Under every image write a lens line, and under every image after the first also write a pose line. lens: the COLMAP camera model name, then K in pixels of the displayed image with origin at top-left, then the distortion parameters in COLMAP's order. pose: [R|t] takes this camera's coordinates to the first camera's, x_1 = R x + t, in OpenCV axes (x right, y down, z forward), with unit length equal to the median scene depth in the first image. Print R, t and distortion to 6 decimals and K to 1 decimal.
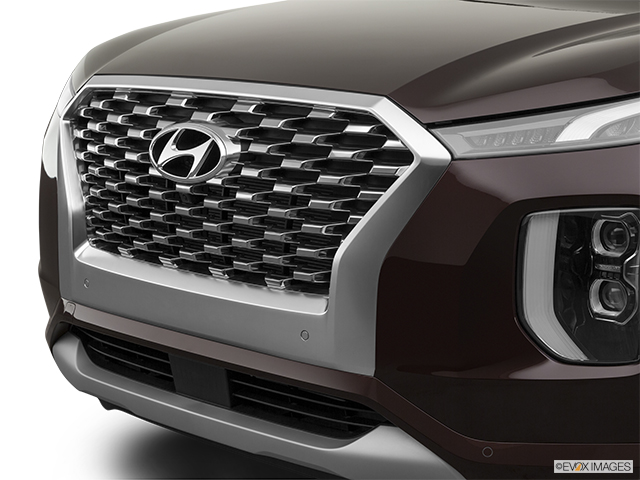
lens RADIAL K [[1382.2, 0, 321.1], [0, 1382.2, 240.1], [0, 0, 1]] dist [-0.012979, 0.000000]
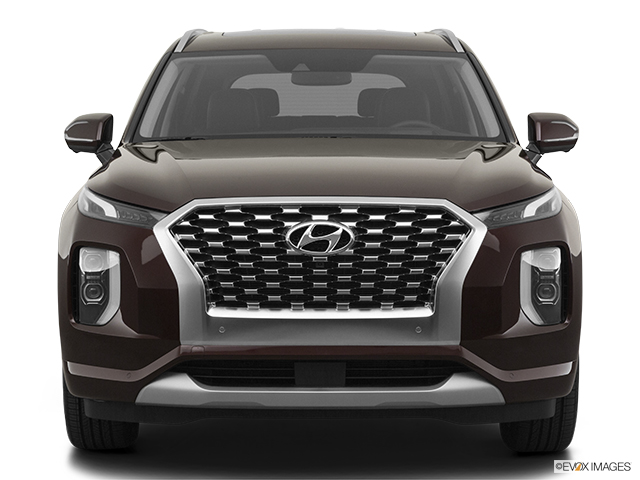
lens RADIAL K [[1600.2, 0, 317.0], [0, 1600.2, 235.8], [0, 0, 1]] dist [0.514594, 0.000000]
pose [[0.714208, -0.046040, 0.698418, -1.571735], [0.124581, 0.990263, -0.062118, 0.060584], [-0.688757, 0.131374, 0.712990, -0.443538]]
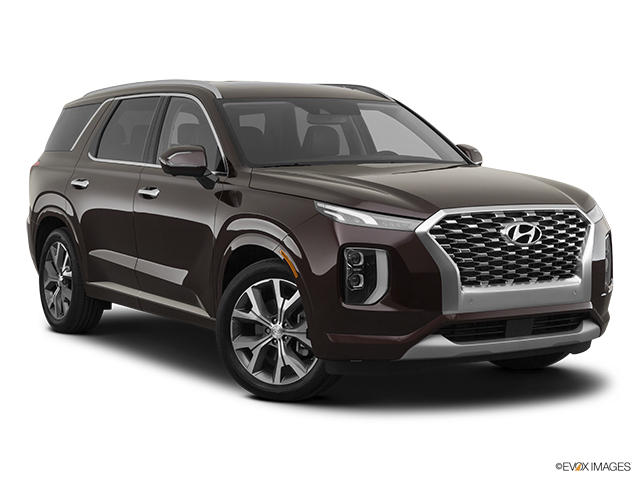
lens RADIAL K [[1265.7, 0, 320.4], [0, 1265.7, 241.4], [0, 0, 1]] dist [-0.147915, 0.000000]
pose [[0.249584, -0.071782, 0.965689, -2.510672], [0.174788, 0.984208, 0.027985, -0.186938], [-0.952448, 0.161807, 0.258189, 0.803548]]
